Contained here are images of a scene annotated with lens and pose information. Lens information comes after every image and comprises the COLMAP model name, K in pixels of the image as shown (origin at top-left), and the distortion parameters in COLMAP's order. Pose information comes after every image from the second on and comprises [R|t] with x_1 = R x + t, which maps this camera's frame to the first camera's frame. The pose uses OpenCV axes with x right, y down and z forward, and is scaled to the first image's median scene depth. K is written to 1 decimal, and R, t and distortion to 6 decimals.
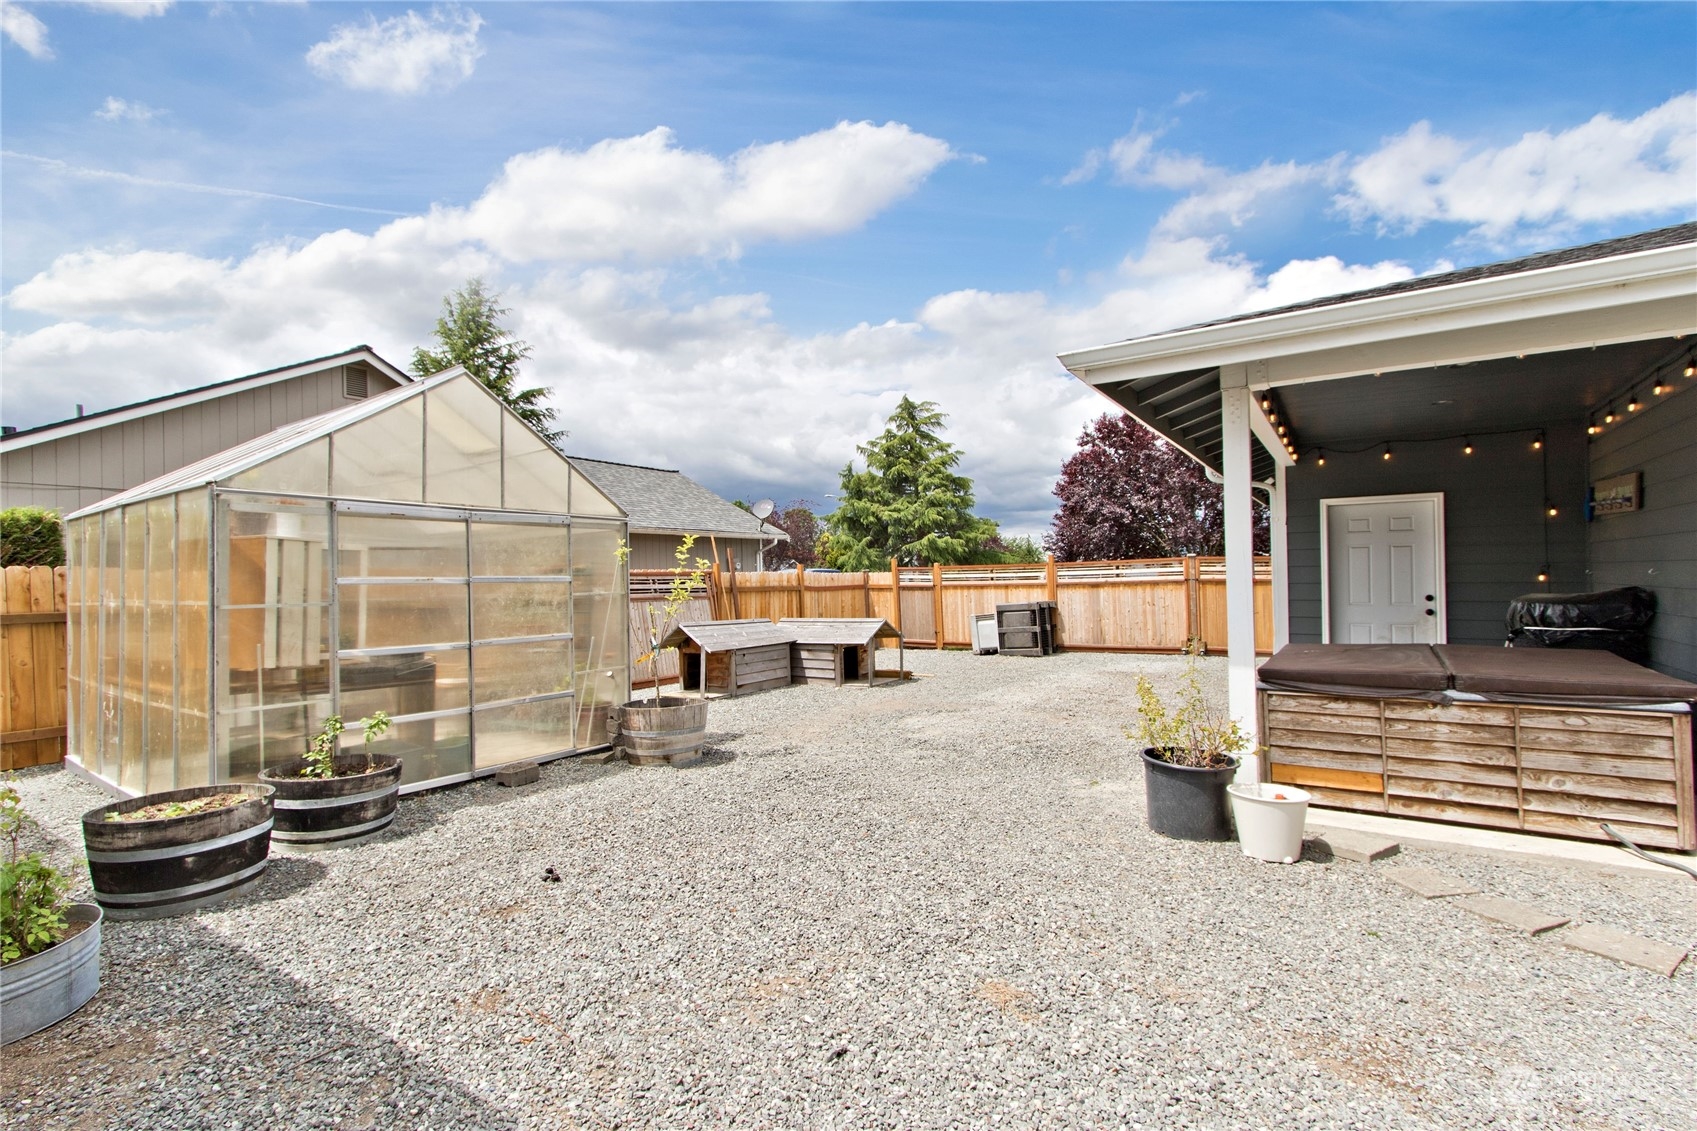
lens RADIAL K [[779.9, 0, 841.3], [0, 779.9, 583.7], [0, 0, 1]] dist [0.008424, -0.002176]
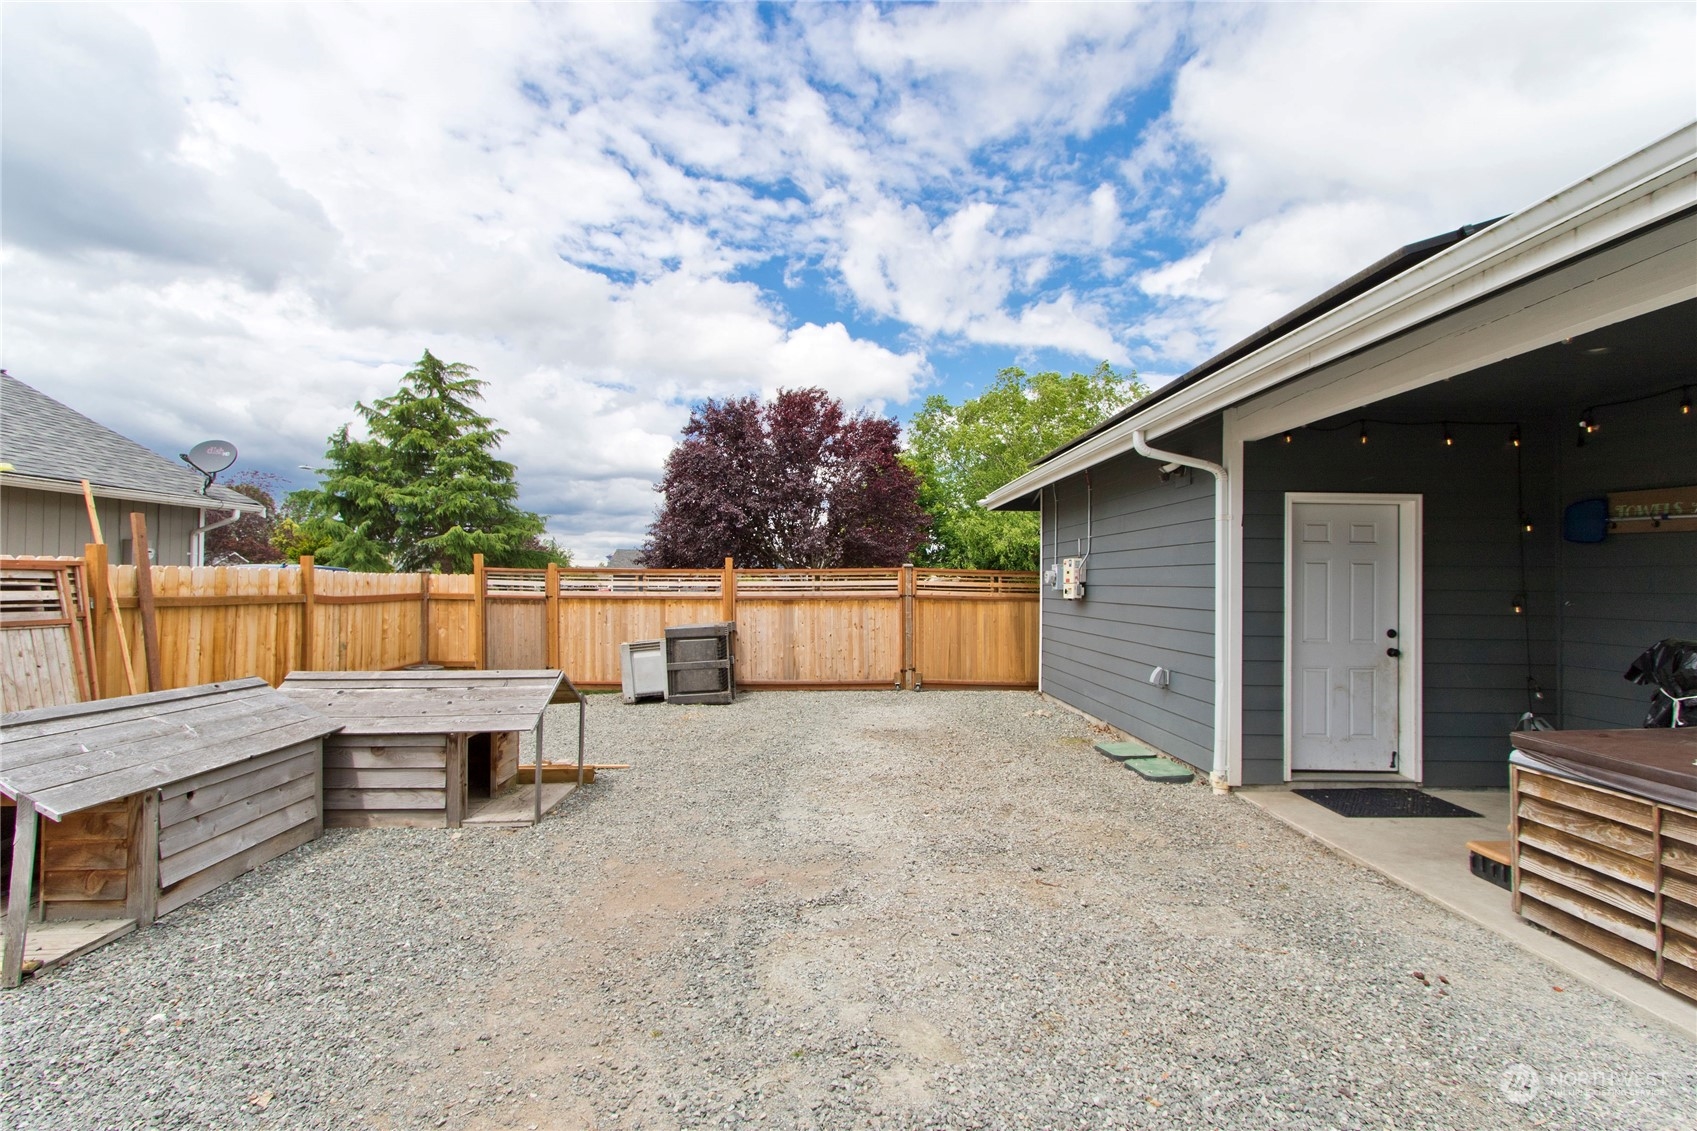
lens RADIAL K [[779.9, 0, 843.1], [0, 779.9, 563.9], [0, 0, 1]] dist [0.008424, -0.002176]
pose [[0.819803, 0.037492, 0.571417, -0.060671], [-0.018518, 0.999068, -0.038984, -0.005045], [-0.572346, 0.021378, 0.819733, 0.360881]]
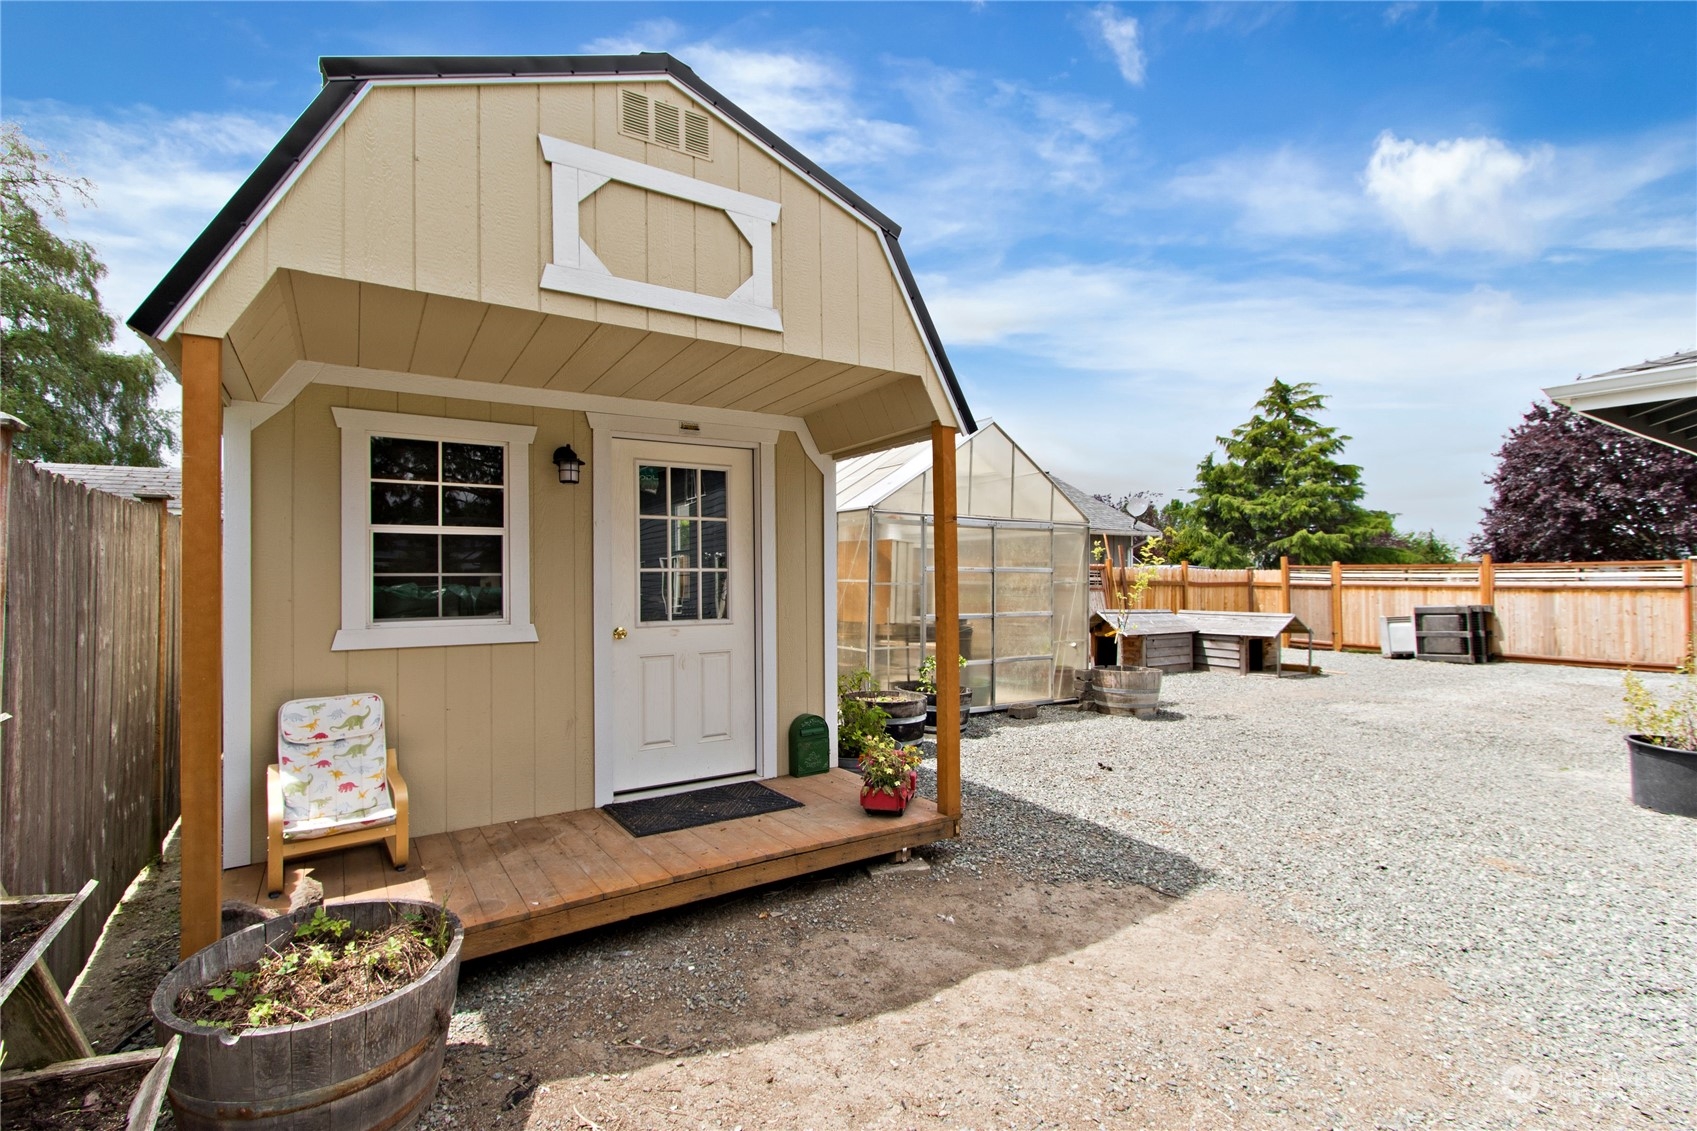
lens RADIAL K [[779.9, 0, 834.4], [0, 779.9, 578.3], [0, 0, 1]] dist [0.008424, -0.002176]
pose [[0.916370, 0.024868, -0.399560, -0.067122], [-0.024354, 0.999683, 0.006365, 0.003363], [0.399591, 0.003898, 0.916685, -0.154148]]
